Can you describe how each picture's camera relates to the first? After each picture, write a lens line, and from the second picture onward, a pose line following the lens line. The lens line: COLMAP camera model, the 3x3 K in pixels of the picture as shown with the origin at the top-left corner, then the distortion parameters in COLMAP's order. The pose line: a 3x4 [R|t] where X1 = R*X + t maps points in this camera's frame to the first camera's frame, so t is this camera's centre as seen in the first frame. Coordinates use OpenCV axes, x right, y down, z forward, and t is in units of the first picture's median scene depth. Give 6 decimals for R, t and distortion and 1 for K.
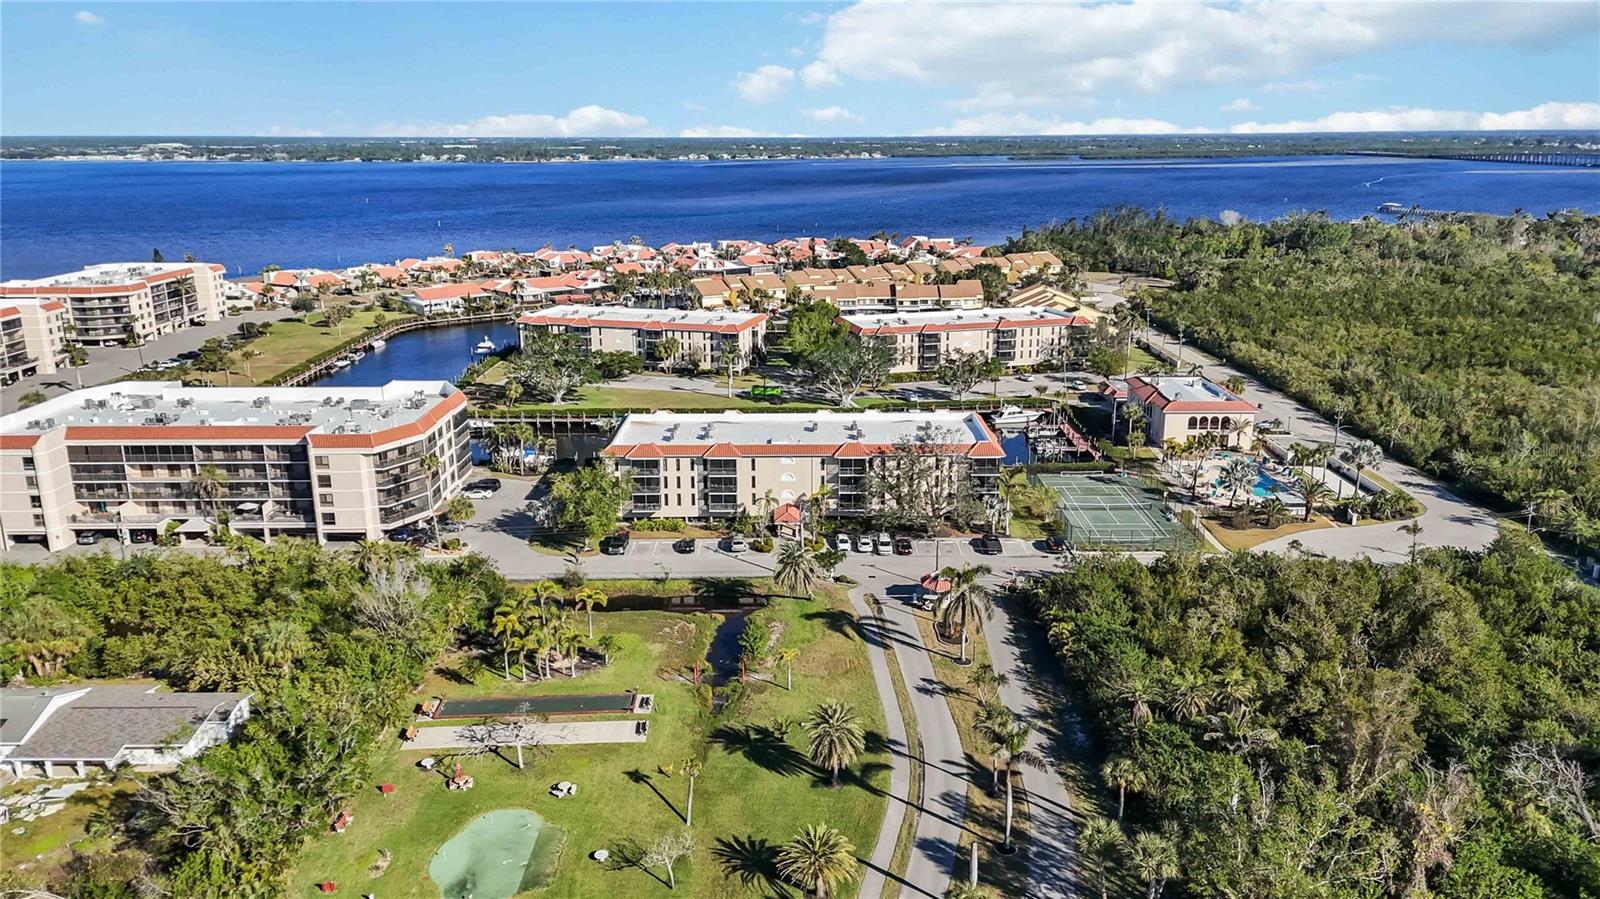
lens RADIAL K [[1168.3, 0, 785.8], [0, 1168.3, 453.9], [0, 0, 1]] dist [0.076328, -0.070046]
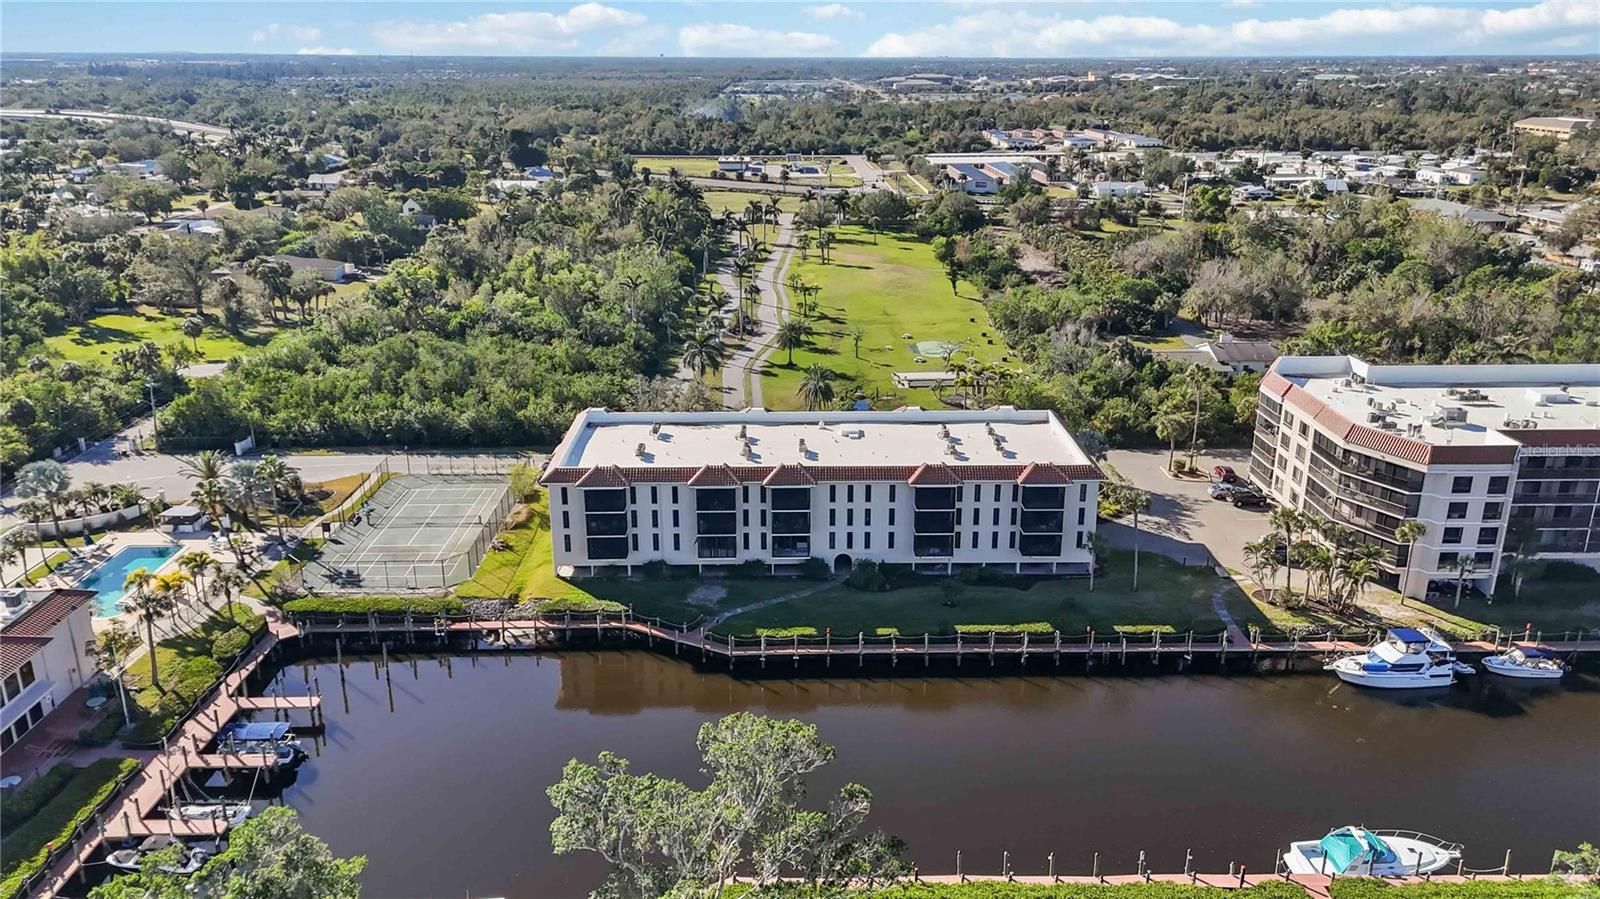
lens RADIAL K [[1168.3, 0, 807.8], [0, 1168.3, 444.6], [0, 0, 1]] dist [0.076328, -0.070046]
pose [[-0.999404, 0.014945, -0.031130, 0.037694], [-0.004781, 0.832924, 0.553367, -0.362099], [0.034199, 0.553186, -0.832355, 1.381898]]
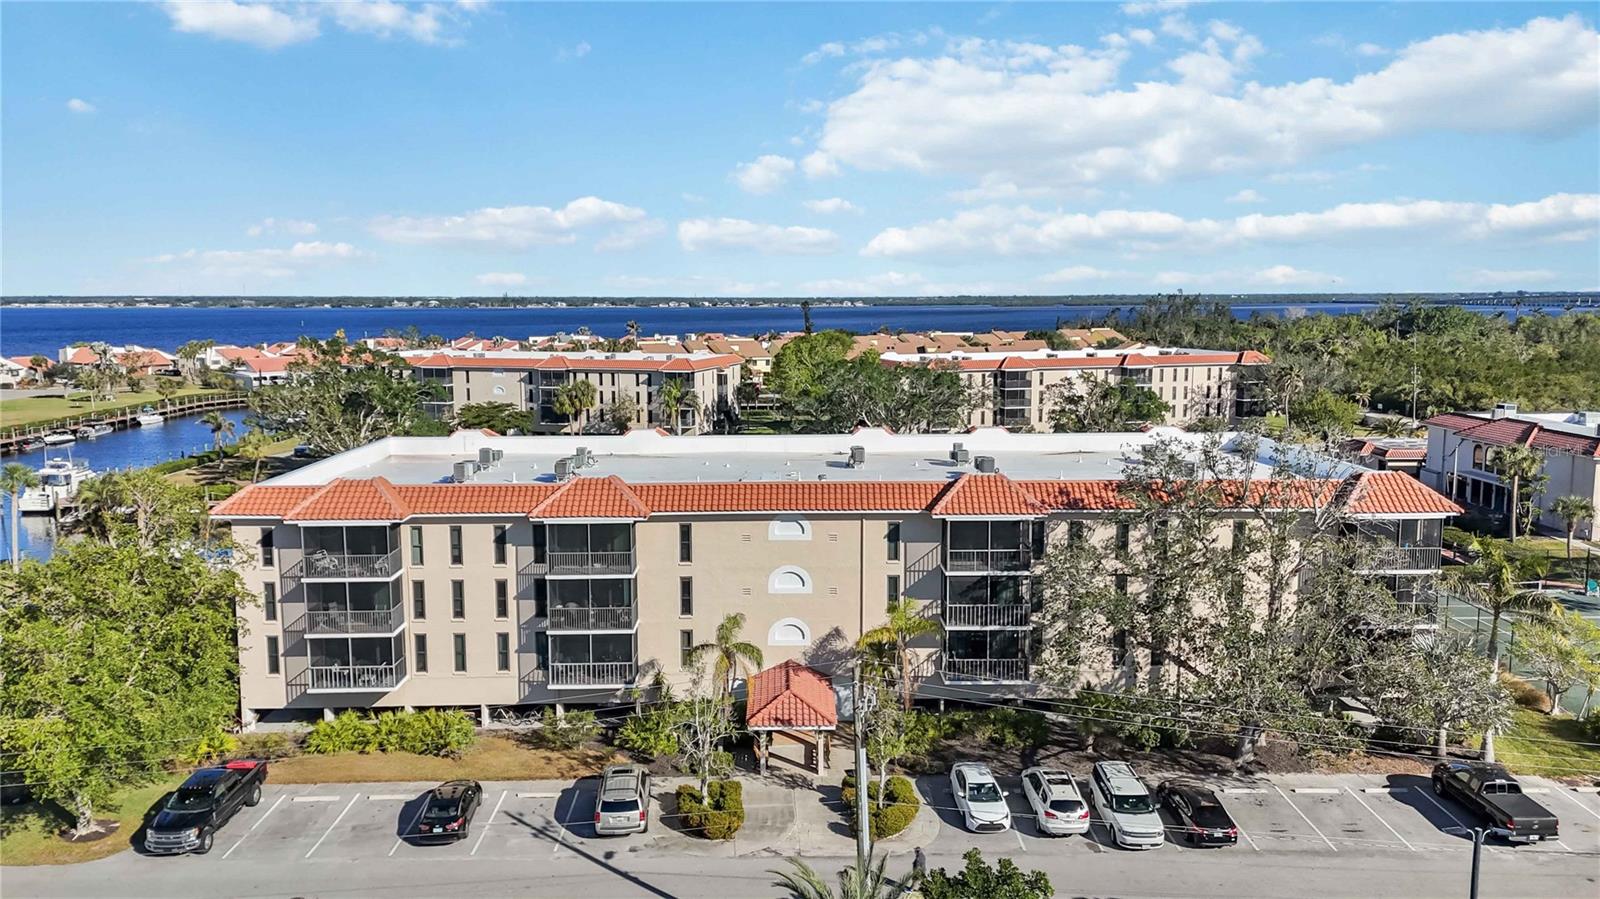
lens RADIAL K [[1168.3, 0, 799.3], [0, 1168.3, 451.2], [0, 0, 1]] dist [0.076328, -0.070046]
pose [[0.999628, 0.000258, 0.027287, -0.003657], [0.003412, 0.990930, -0.134333, 0.022961], [-0.027074, 0.134376, 0.990560, 0.541517]]
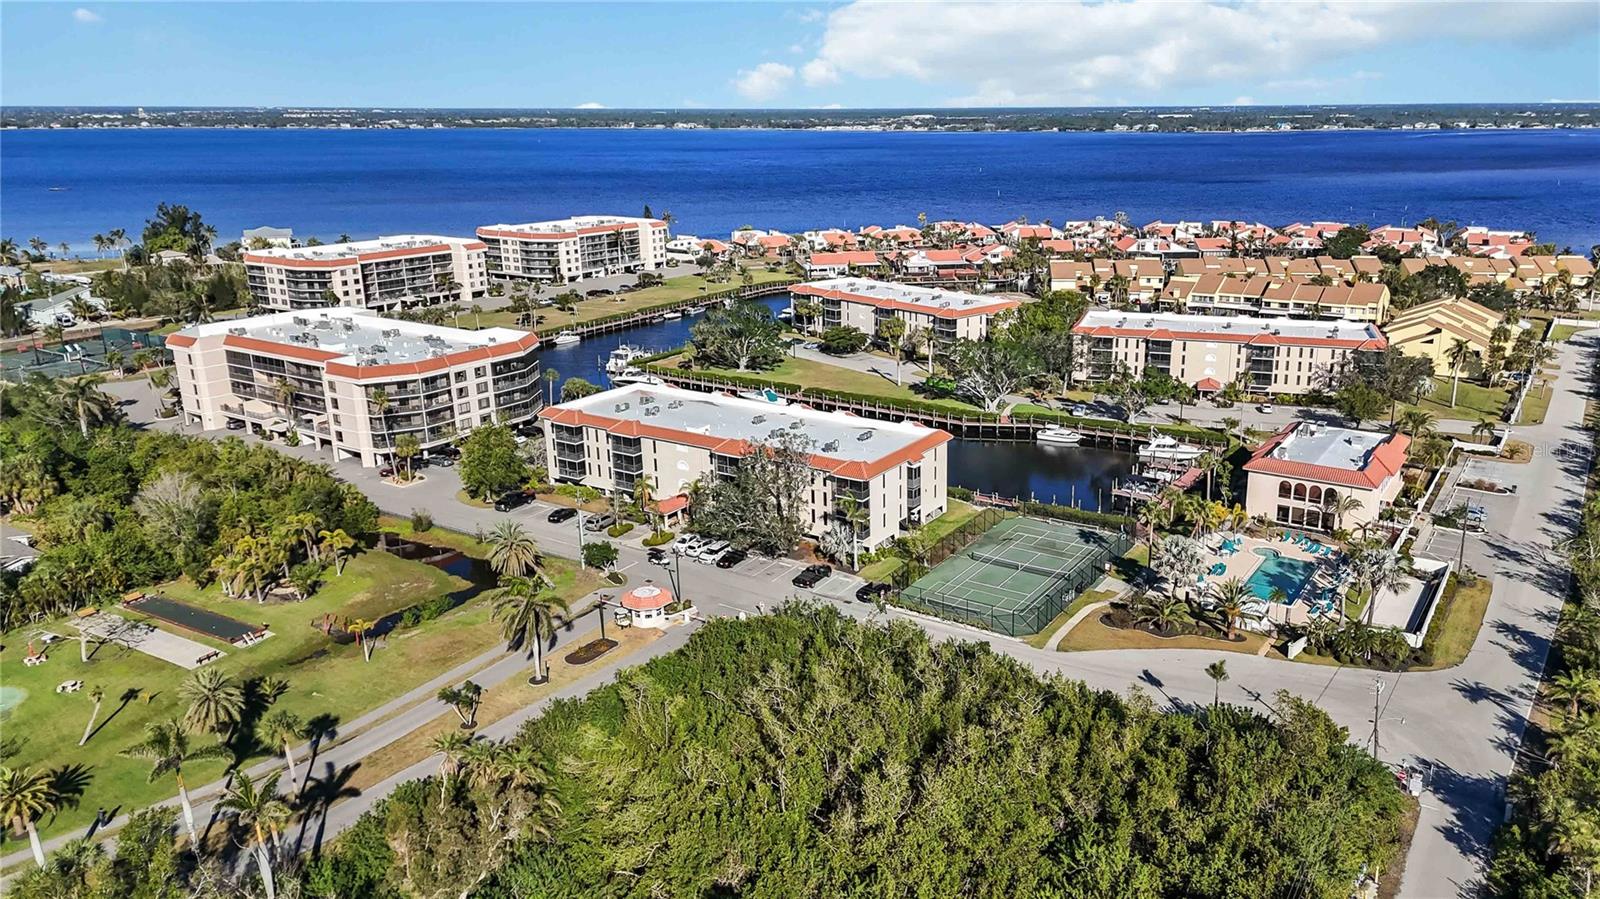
lens RADIAL K [[1168.3, 0, 812.5], [0, 1168.3, 452.4], [0, 0, 1]] dist [0.076328, -0.070046]
pose [[0.841247, 0.154395, -0.518136, 0.478035], [-0.142517, 0.987788, 0.062953, -0.054209], [0.521528, 0.020884, 0.852978, 0.194774]]
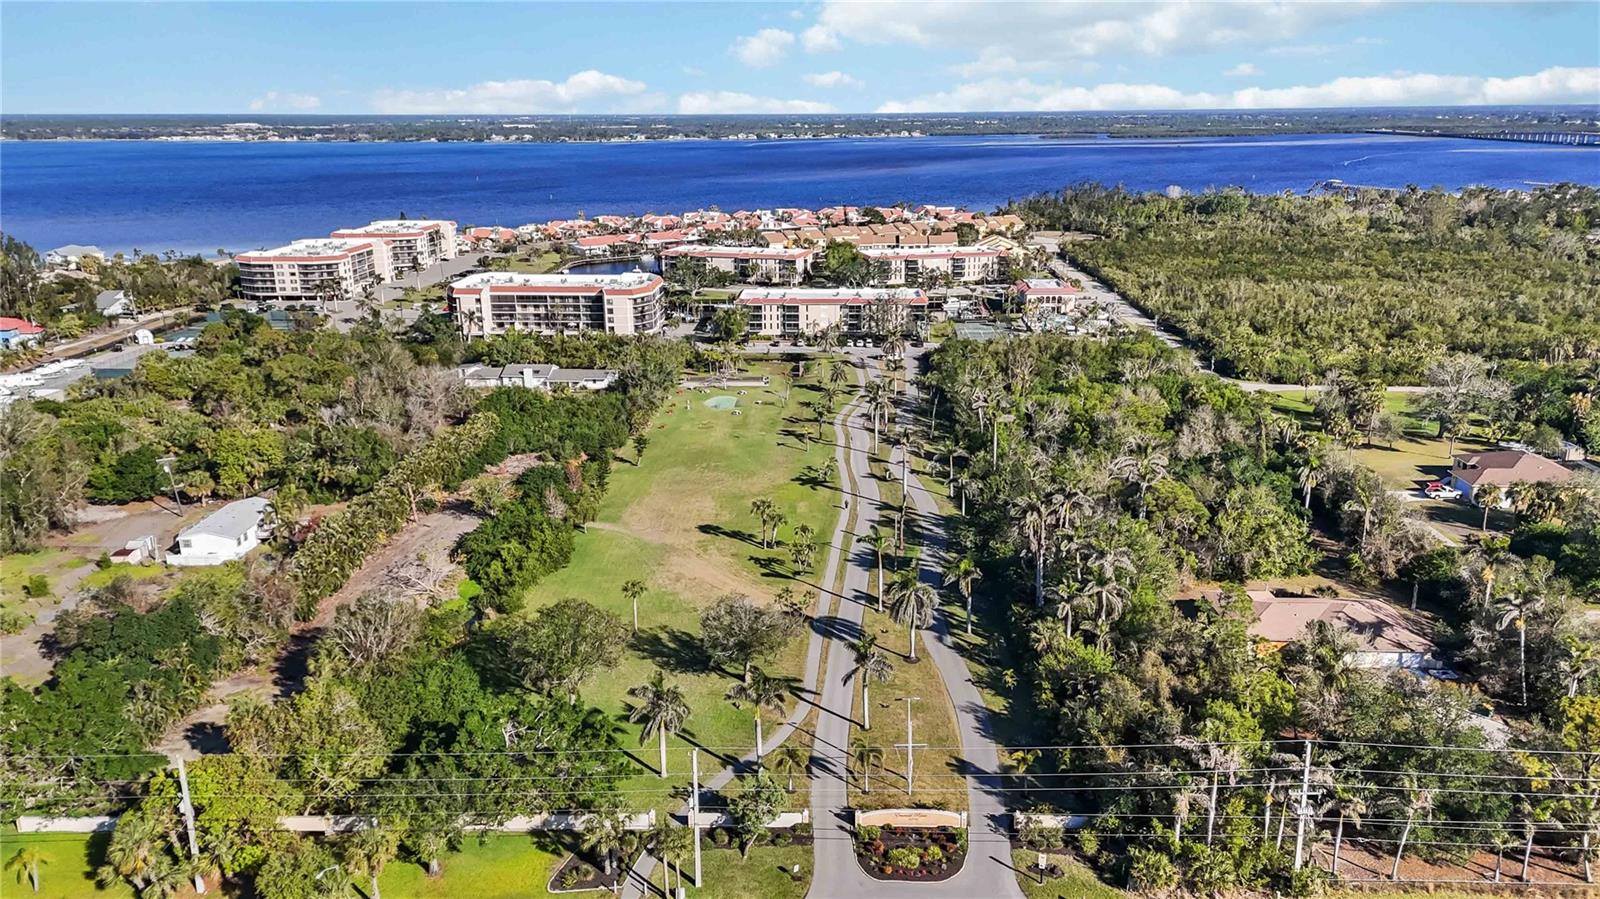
lens RADIAL K [[1168.3, 0, 761.1], [0, 1168.3, 455.4], [0, 0, 1]] dist [0.076328, -0.070046]
pose [[0.998404, 0.013183, -0.054913, 0.006487], [-0.012074, 0.999718, 0.020466, 0.186503], [0.055167, -0.019771, 0.998281, -0.882931]]
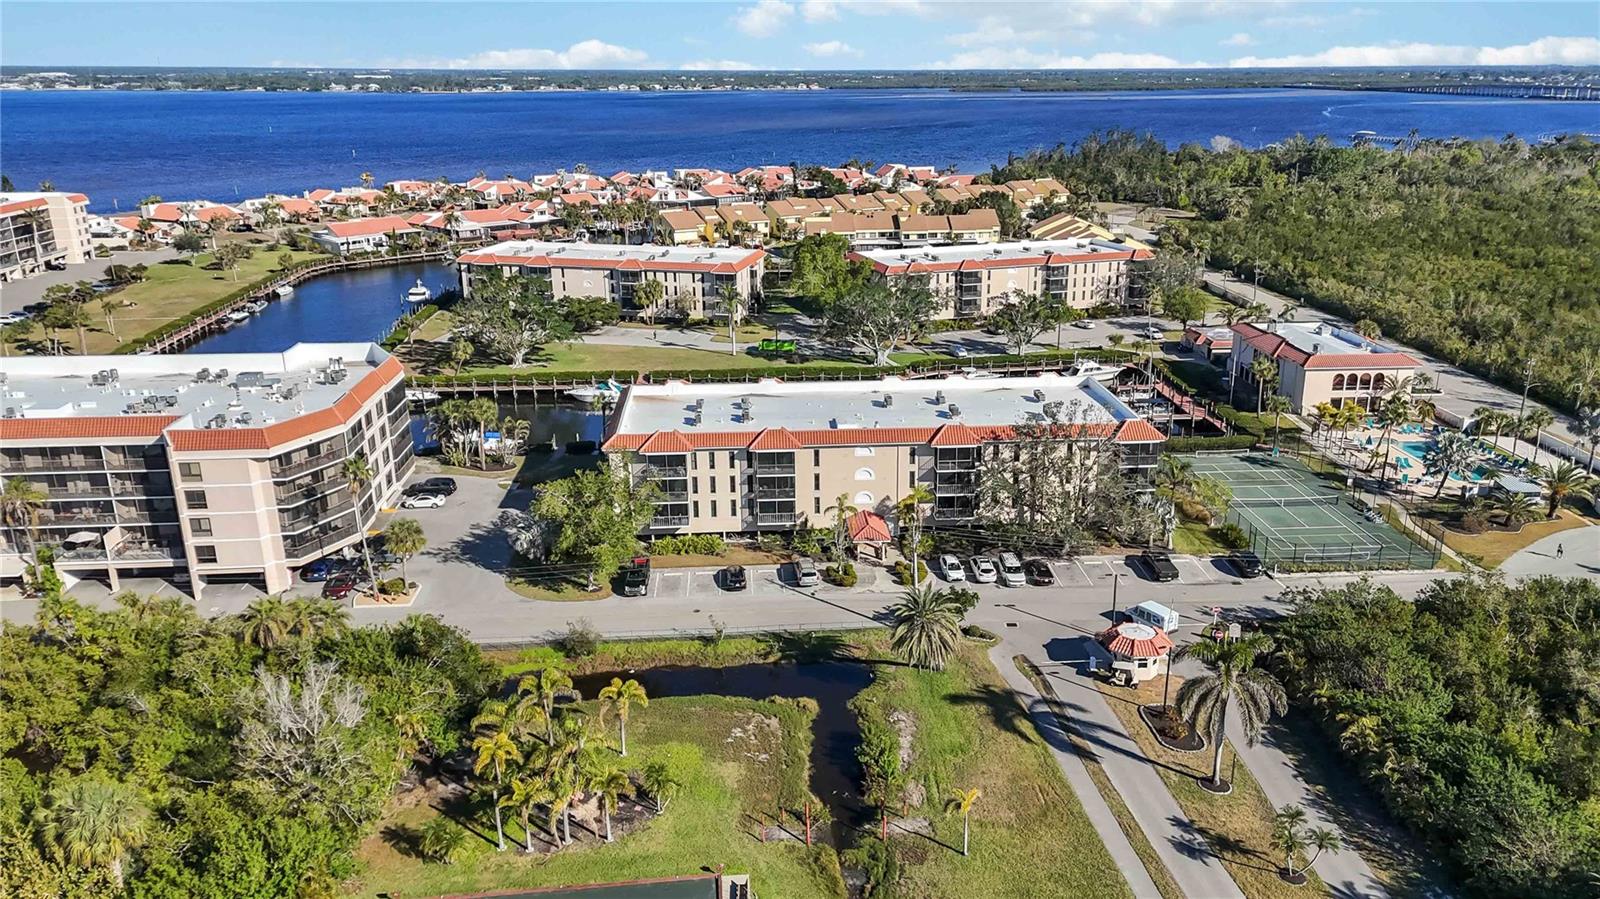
lens RADIAL K [[1168.3, 0, 809.4], [0, 1168.3, 453.9], [0, 0, 1]] dist [0.076328, -0.070046]
pose [[0.997006, -0.020723, 0.074494, -0.070365], [0.016892, 0.998520, 0.051688, -0.025118], [-0.075455, -0.050275, 0.995881, 0.231004]]
